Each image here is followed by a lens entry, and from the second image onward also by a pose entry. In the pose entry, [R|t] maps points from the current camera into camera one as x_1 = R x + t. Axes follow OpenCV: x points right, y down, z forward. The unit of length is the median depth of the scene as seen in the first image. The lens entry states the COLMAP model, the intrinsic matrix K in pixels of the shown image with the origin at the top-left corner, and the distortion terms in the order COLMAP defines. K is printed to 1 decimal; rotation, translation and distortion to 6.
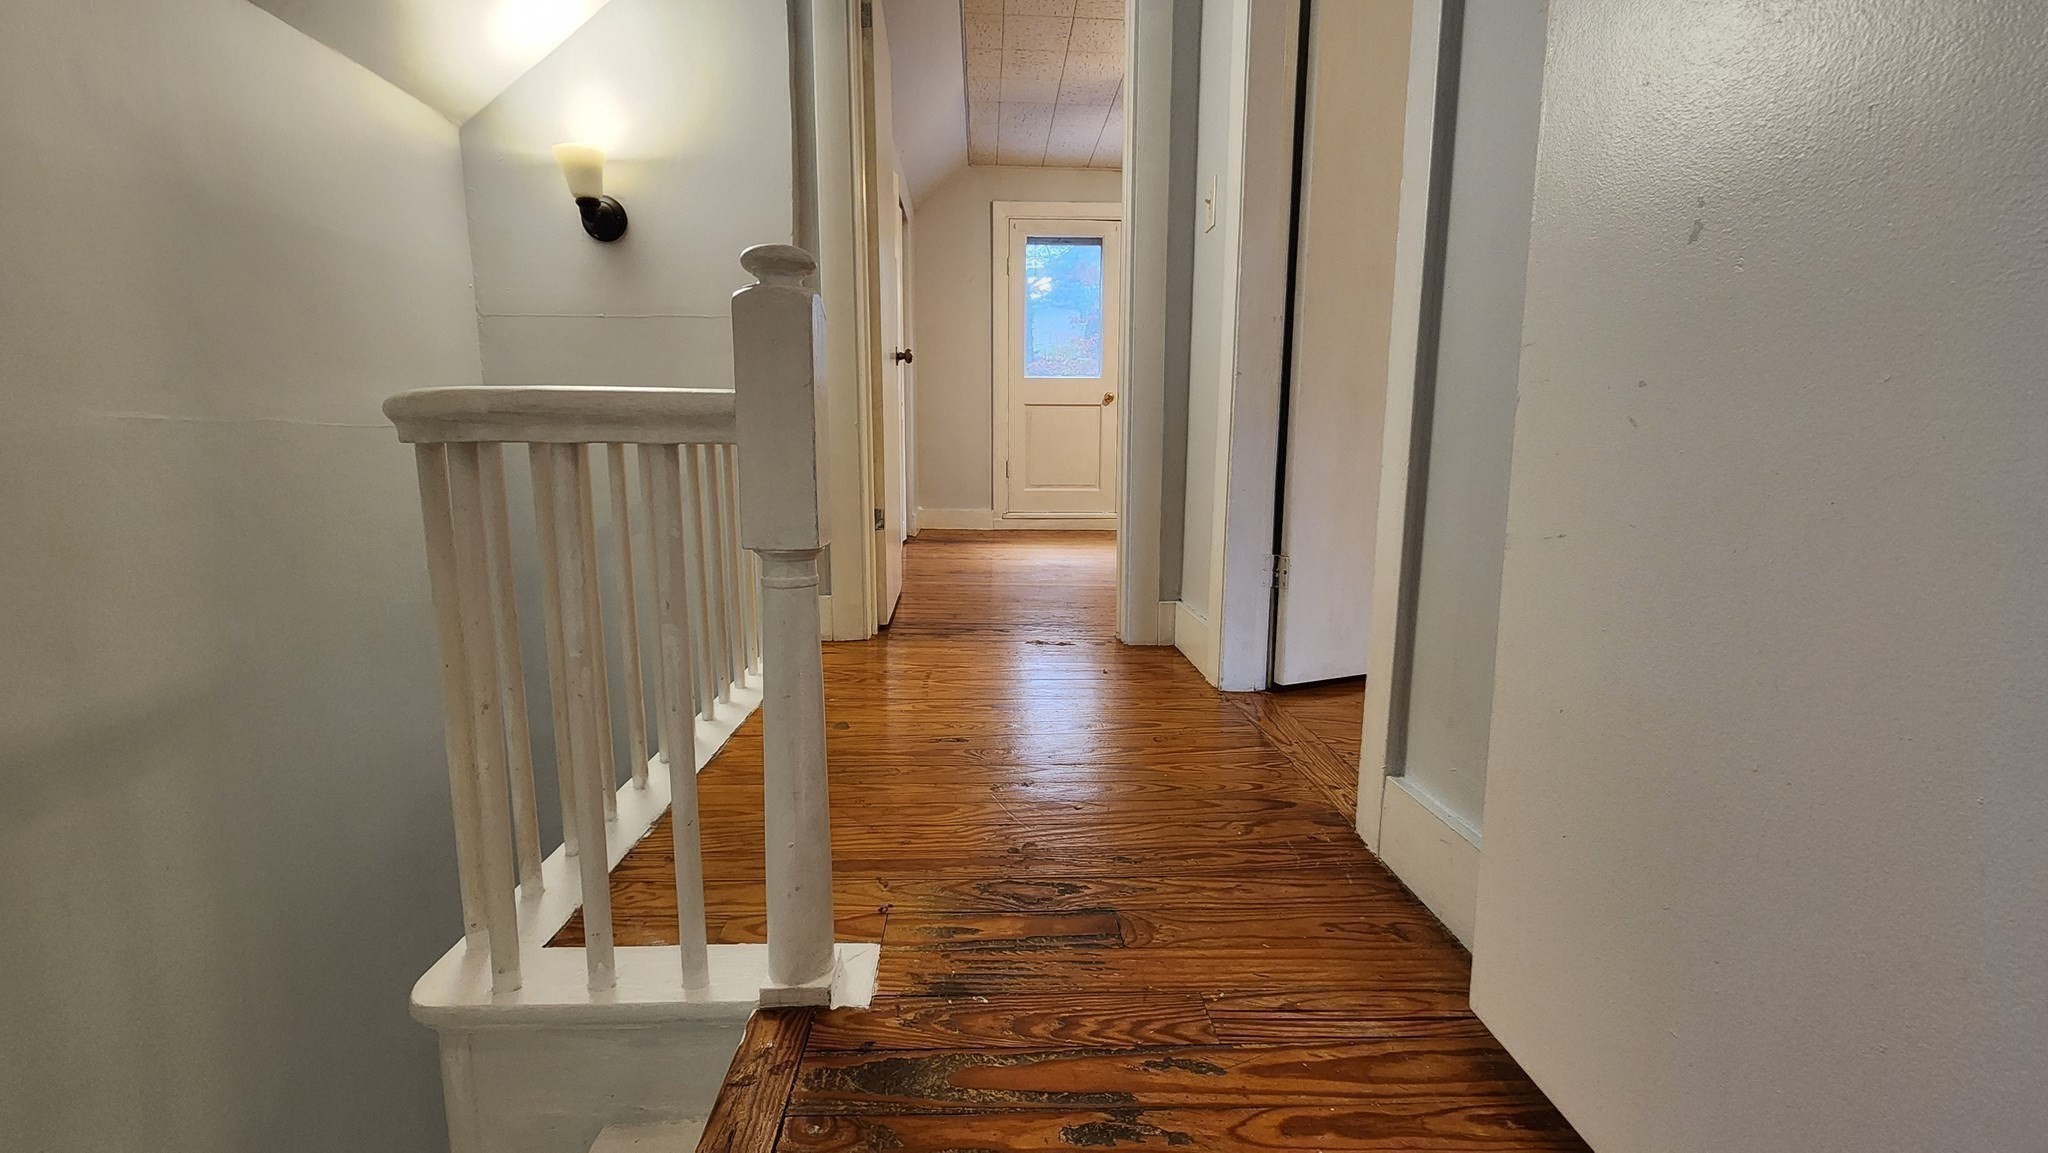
lens RADIAL K [[837.1, 0, 1023.9], [0, 837.1, 573.8], [0, 0, 1]] dist [-0.000101, 0.000969]
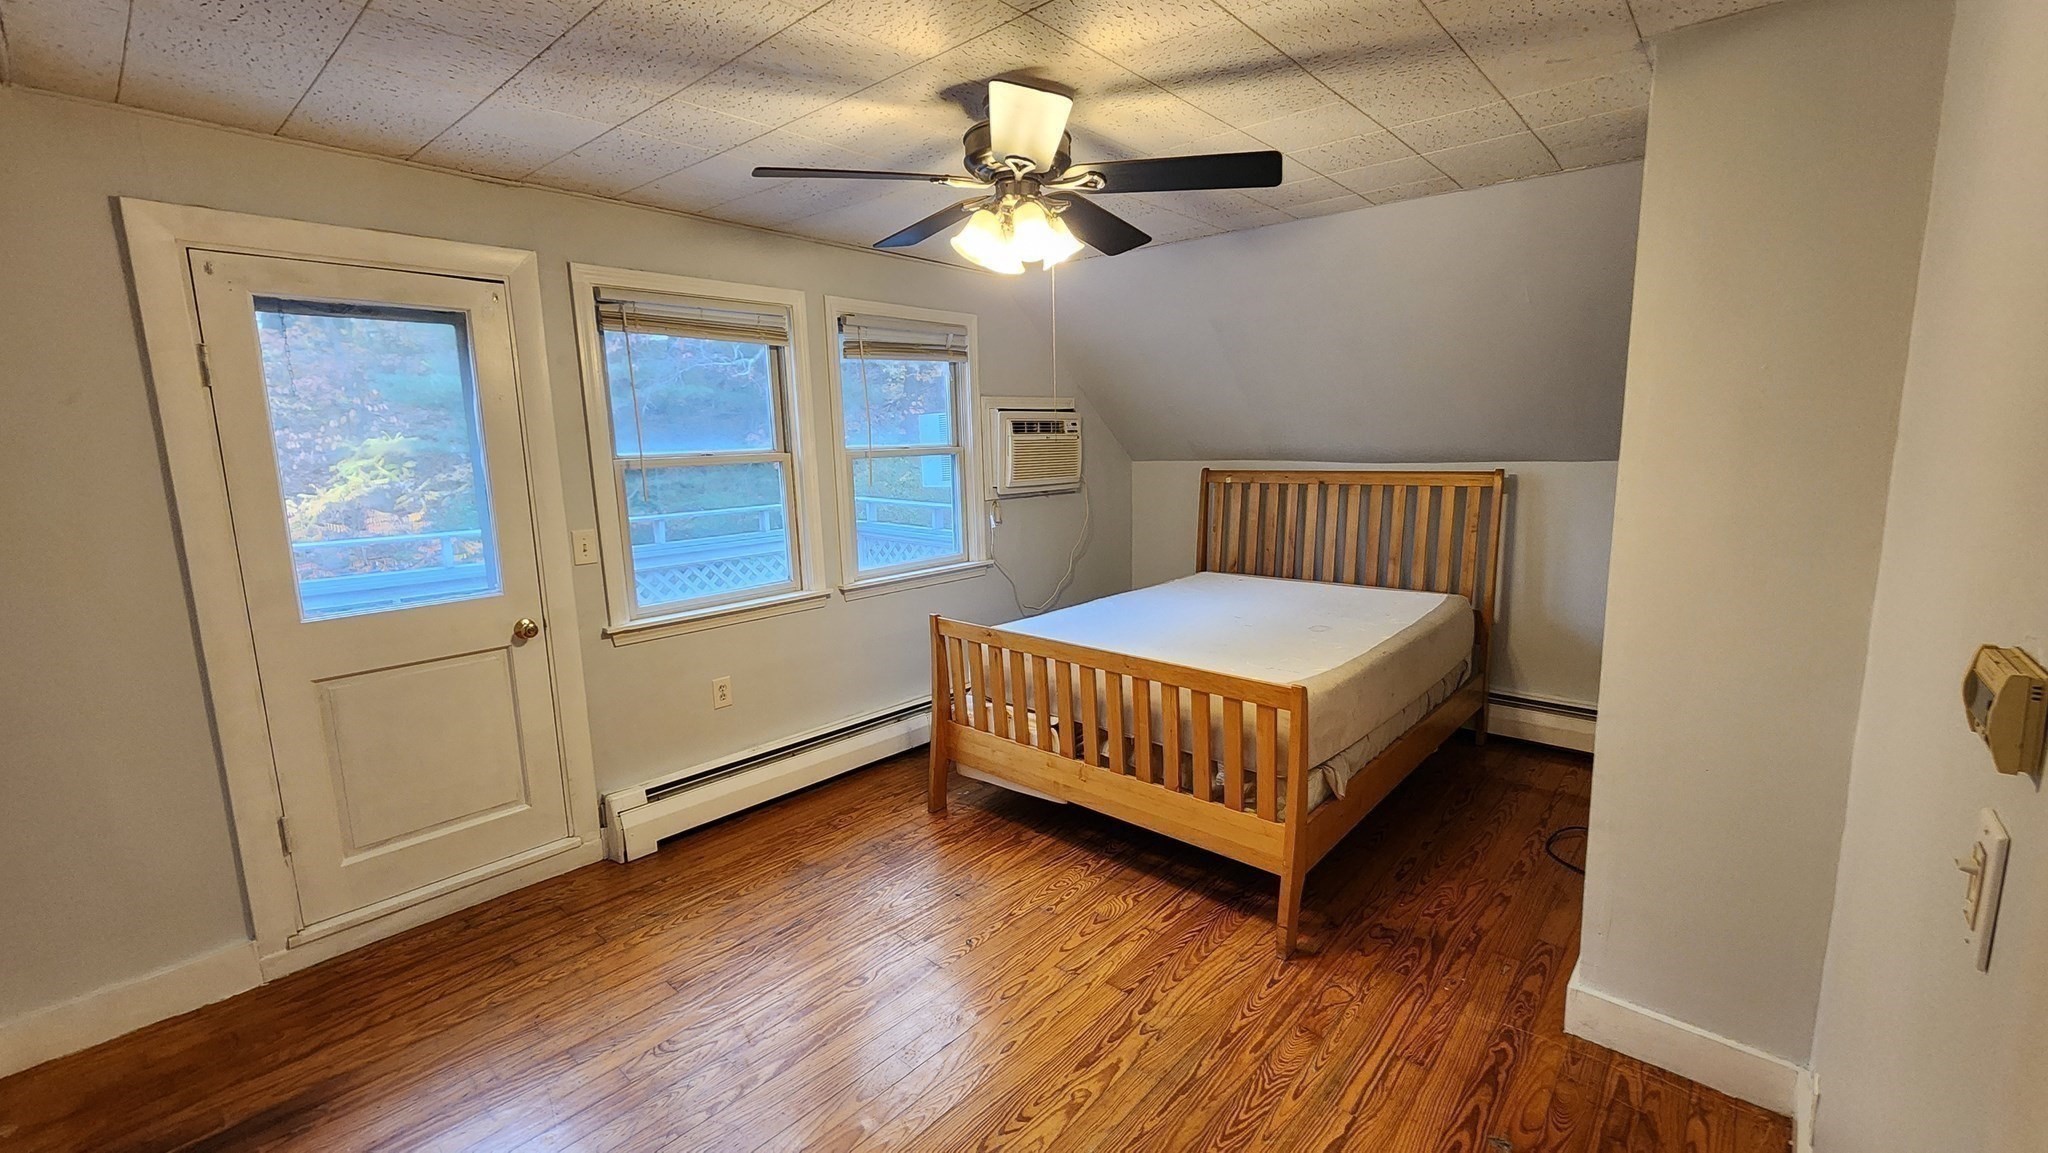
lens RADIAL K [[837.1, 0, 1020.9], [0, 837.1, 580.5], [0, 0, 1]] dist [-0.000101, 0.000969]
pose [[0.693604, -0.135323, 0.707532, -0.044756], [0.129694, 0.989606, 0.062131, -0.238123], [-0.708585, 0.048668, 0.703945, 0.442731]]
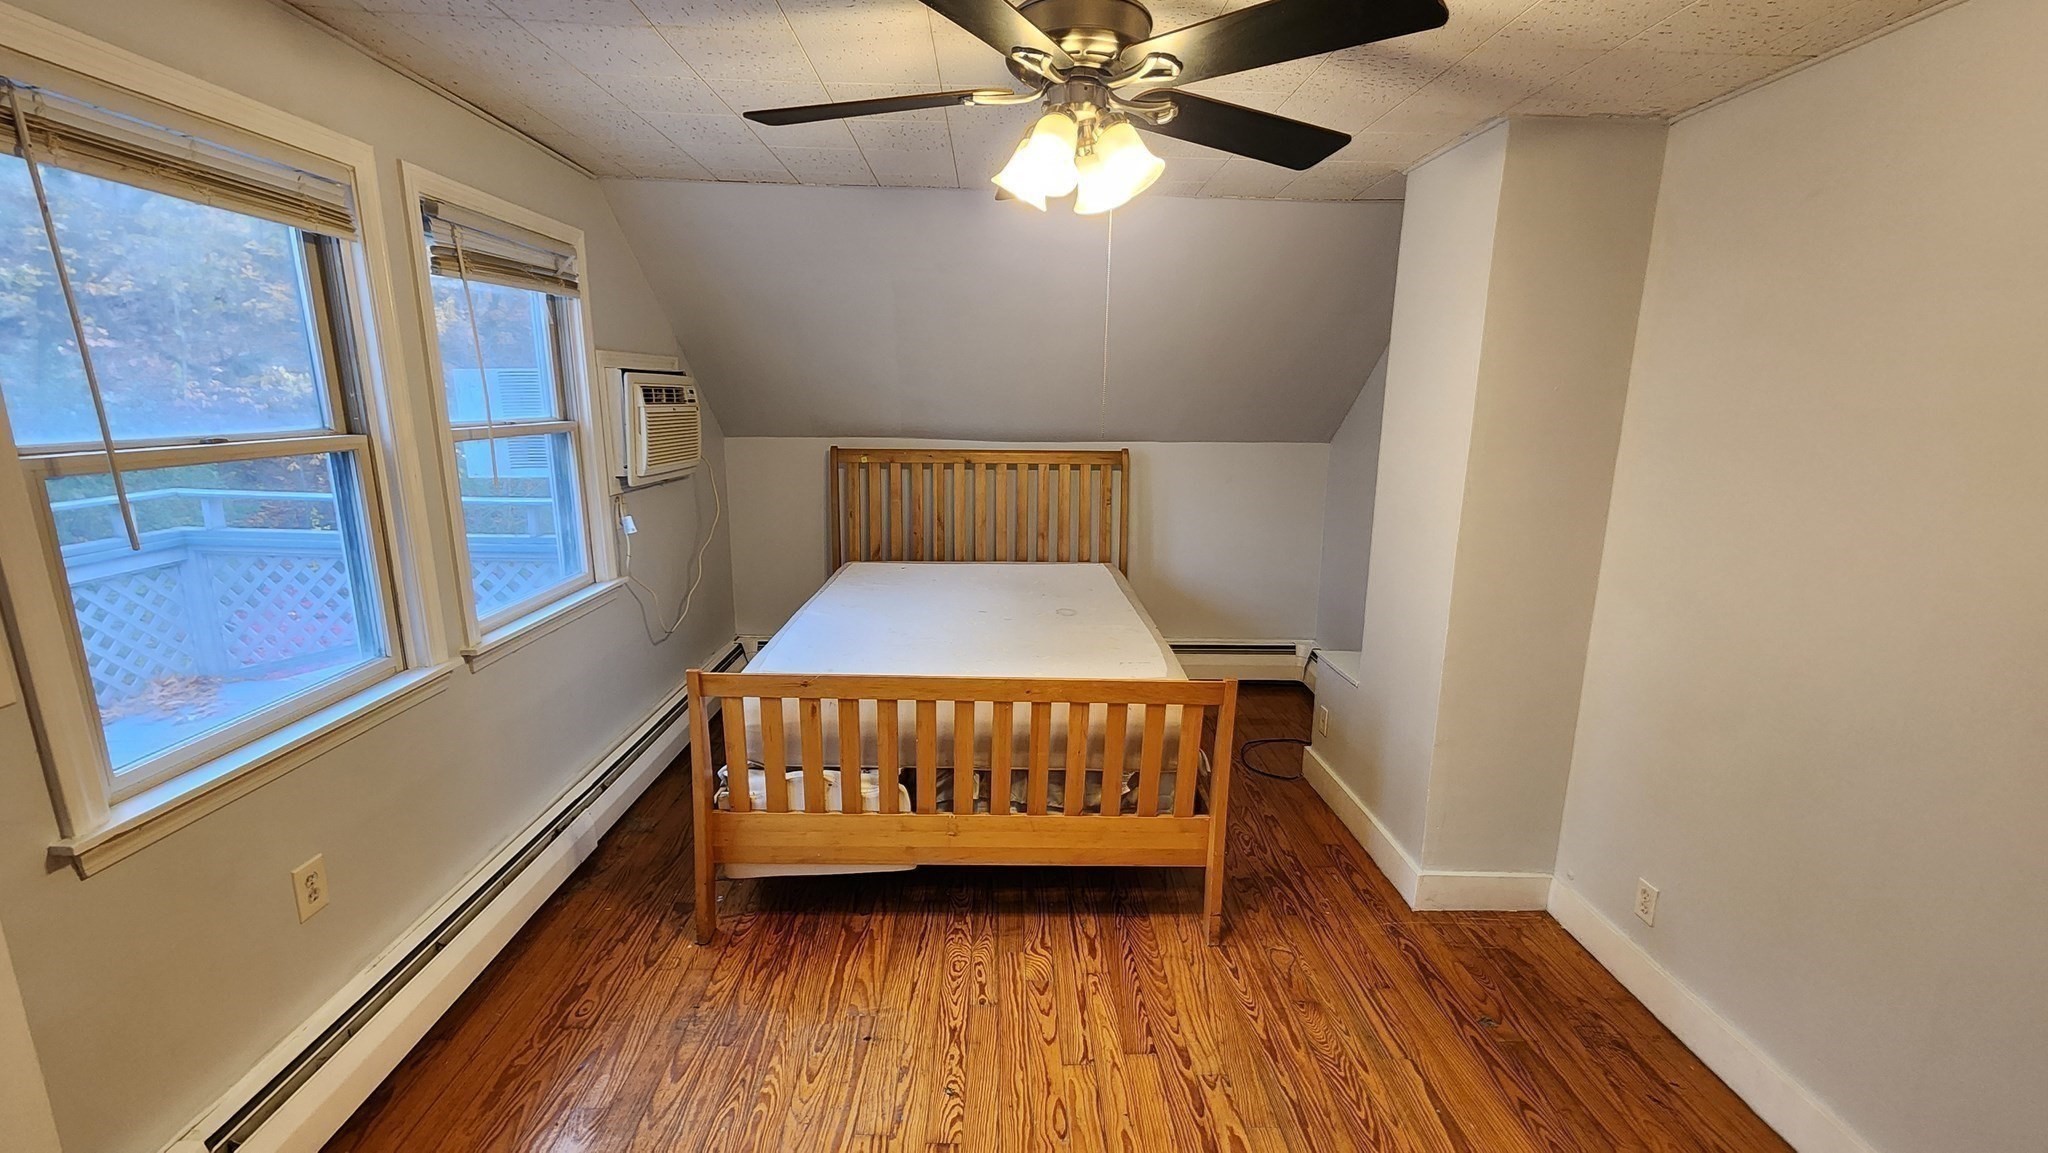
lens RADIAL K [[837.1, 0, 1021.0], [0, 837.1, 579.7], [0, 0, 1]] dist [-0.000101, 0.000969]
pose [[0.016598, -0.212528, 0.977014, -0.064019], [0.136107, 0.968533, 0.208371, -0.297438], [-0.990555, 0.129520, 0.045002, 0.744716]]
